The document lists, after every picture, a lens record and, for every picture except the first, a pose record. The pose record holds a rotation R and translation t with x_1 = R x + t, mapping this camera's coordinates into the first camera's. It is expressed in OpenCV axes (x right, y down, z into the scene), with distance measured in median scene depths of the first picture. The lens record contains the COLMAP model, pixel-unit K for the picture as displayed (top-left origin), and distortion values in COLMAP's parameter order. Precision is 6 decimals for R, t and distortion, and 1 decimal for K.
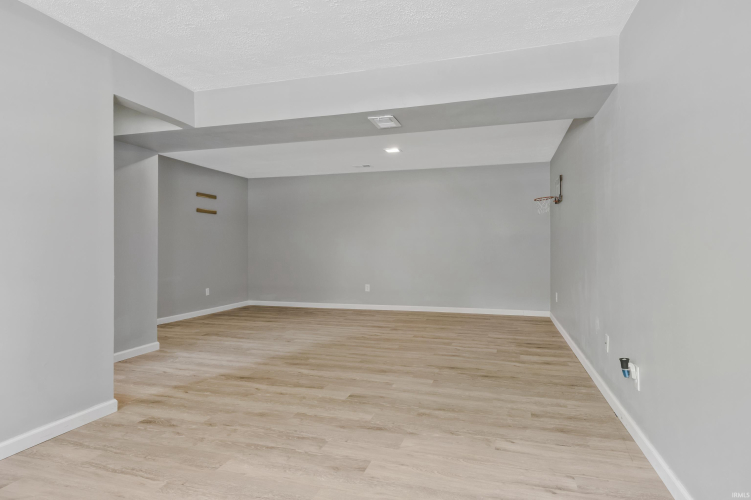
lens RADIAL K [[422.4, 0, 379.3], [0, 422.4, 248.9], [0, 0, 1]] dist [0.002162, -0.000134]
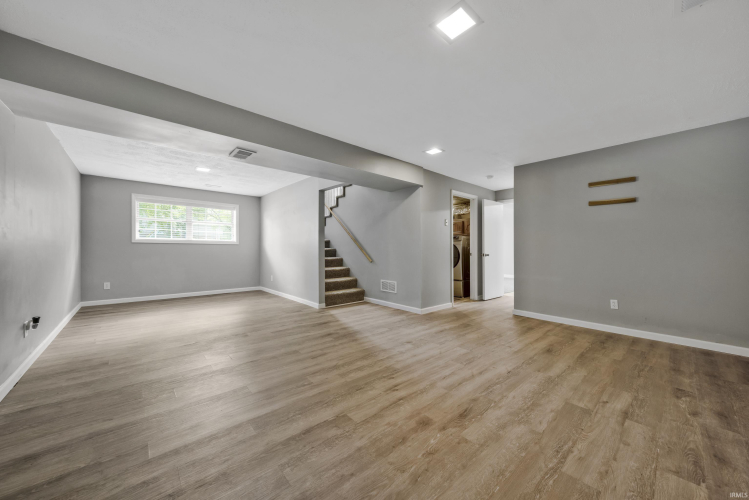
lens RADIAL K [[286.6, 0, 375.4], [0, 286.6, 248.3], [0, 0, 1]] dist [0.000332, 0.000072]
pose [[-0.545912, -0.003069, -0.837837, 0.489350], [-0.005413, 0.999985, -0.000136, 0.000256], [0.837825, 0.004461, -0.545920, 1.635823]]
